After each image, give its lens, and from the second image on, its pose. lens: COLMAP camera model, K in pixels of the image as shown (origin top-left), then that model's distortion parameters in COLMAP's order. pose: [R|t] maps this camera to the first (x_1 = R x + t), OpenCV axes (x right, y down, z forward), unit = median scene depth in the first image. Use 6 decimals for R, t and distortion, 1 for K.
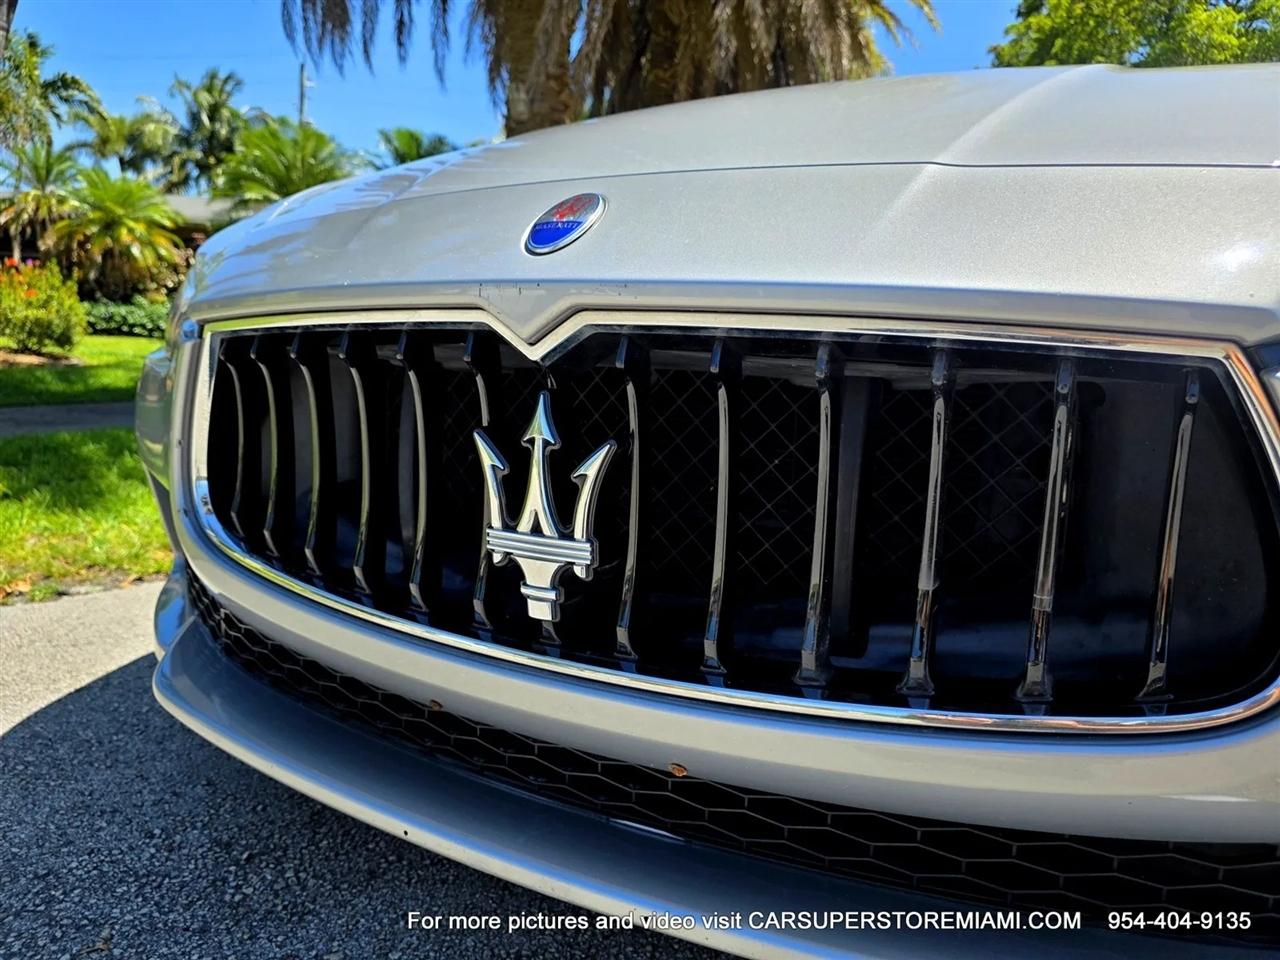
lens RADIAL K [[878.4, 0, 636.0], [0, 878.4, 478.4], [0, 0, 1]] dist [0.041008, -0.037729]
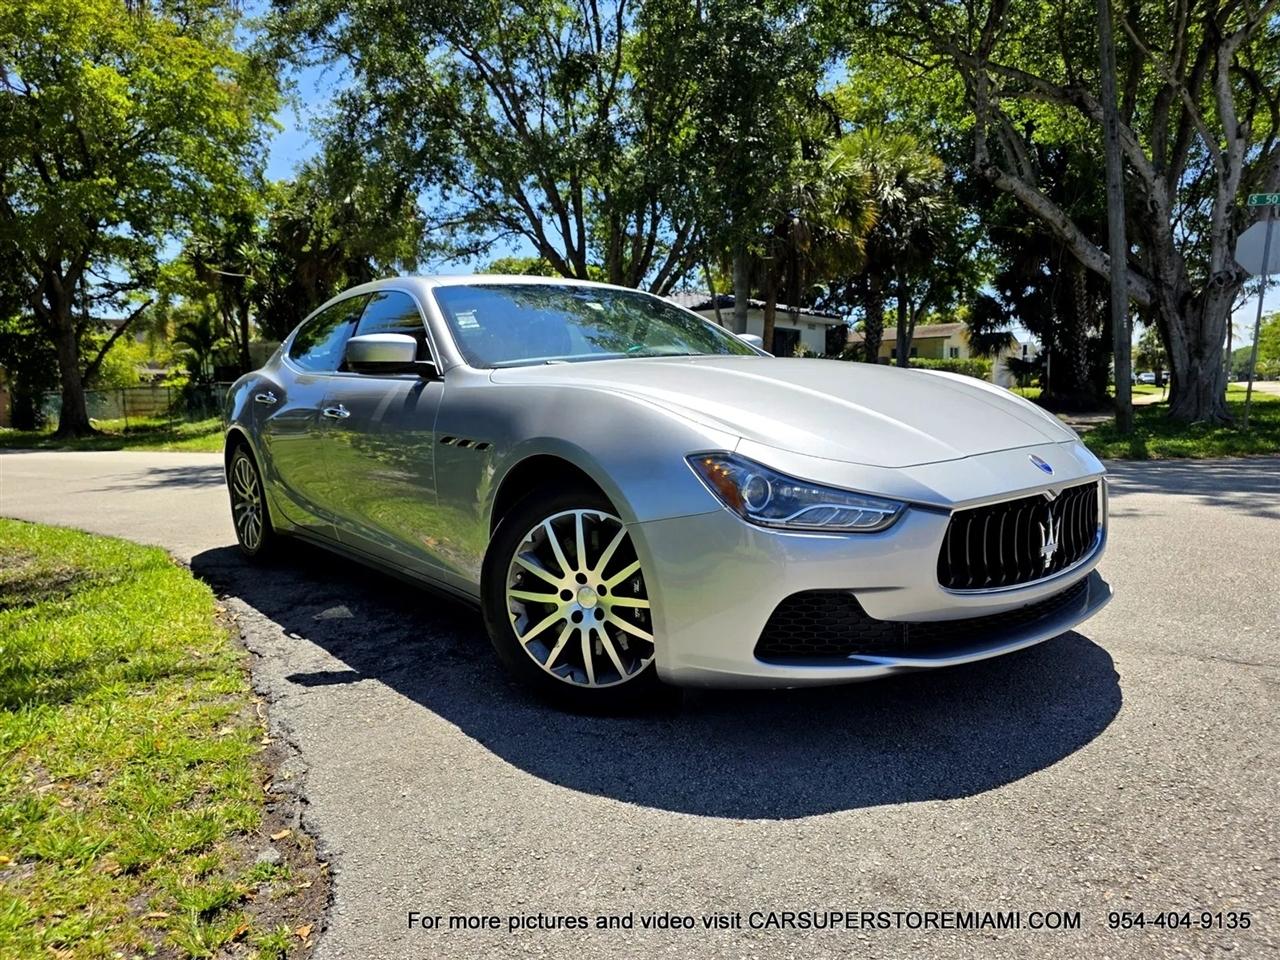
lens RADIAL K [[878.4, 0, 646.7], [0, 878.4, 486.1], [0, 0, 1]] dist [0.041008, -0.037729]
pose [[0.387990, -0.161253, 0.907447, -3.979494], [0.173181, 0.979794, 0.100064, -0.819118], [-0.905247, 0.118329, 0.408077, 0.926825]]
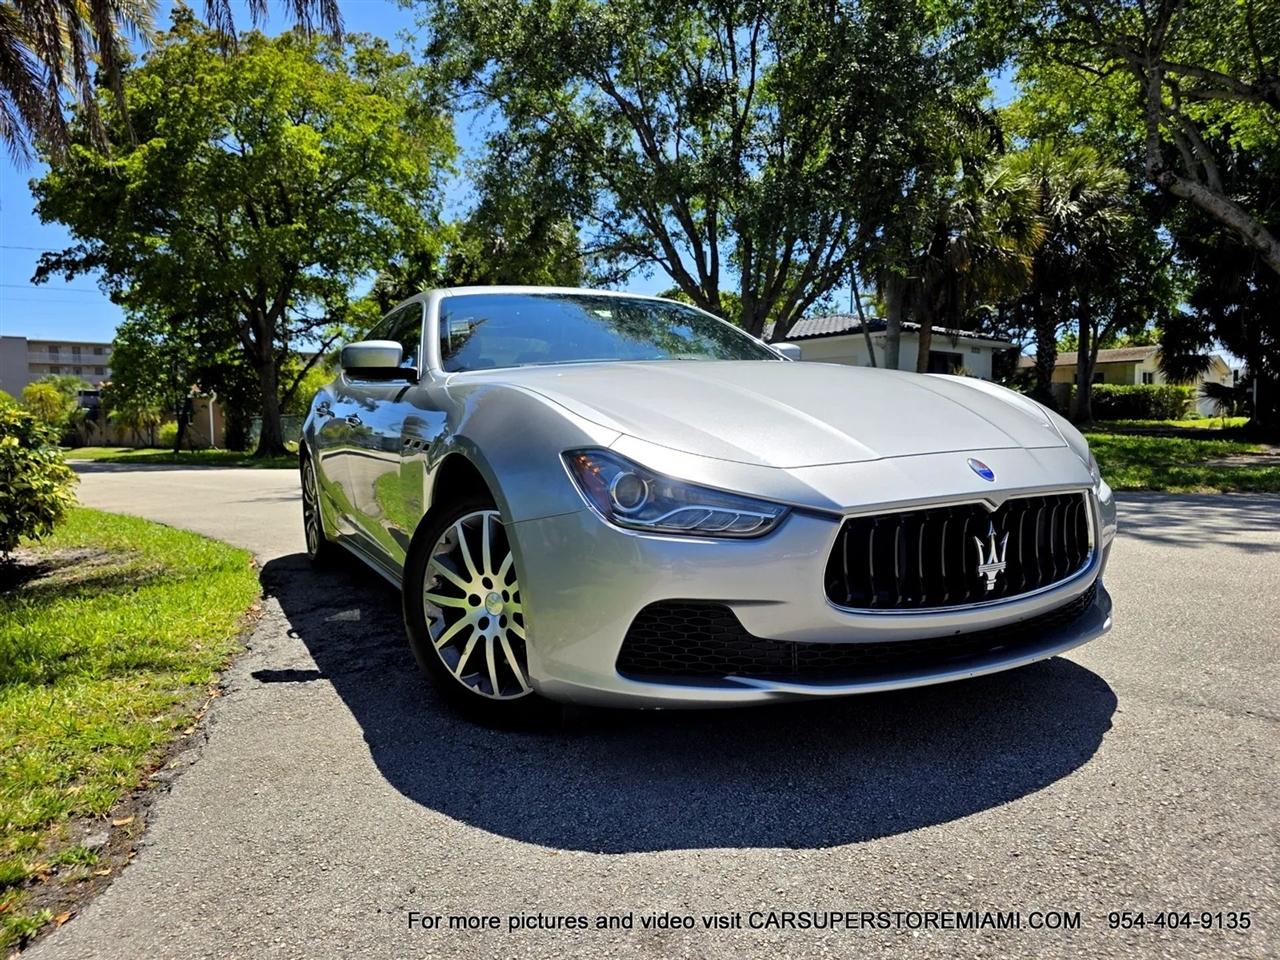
lens RADIAL K [[878.4, 0, 649.4], [0, 878.4, 474.4], [0, 0, 1]] dist [0.041008, -0.037729]
pose [[0.555557, -0.112209, 0.823872, -3.295808], [0.164618, 0.986082, 0.023296, -0.518152], [-0.815020, 0.122682, 0.566296, 0.124493]]
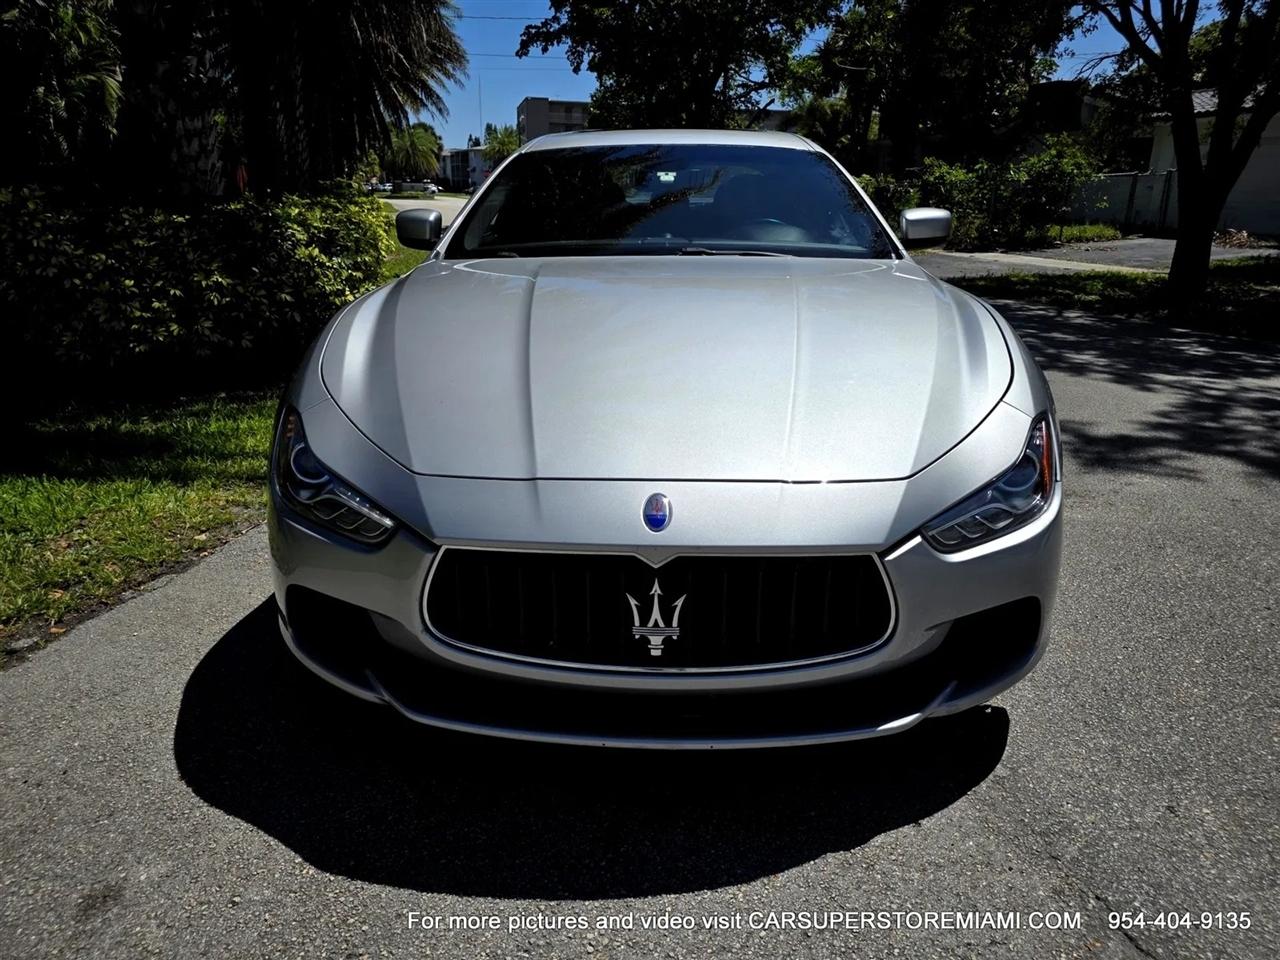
lens RADIAL K [[878.4, 0, 647.1], [0, 878.4, 462.6], [0, 0, 1]] dist [0.041008, -0.037729]
pose [[0.896578, -0.167600, 0.409949, -1.068571], [0.090885, 0.975558, 0.200069, -0.891299], [-0.433461, -0.142119, 0.889895, -1.195945]]
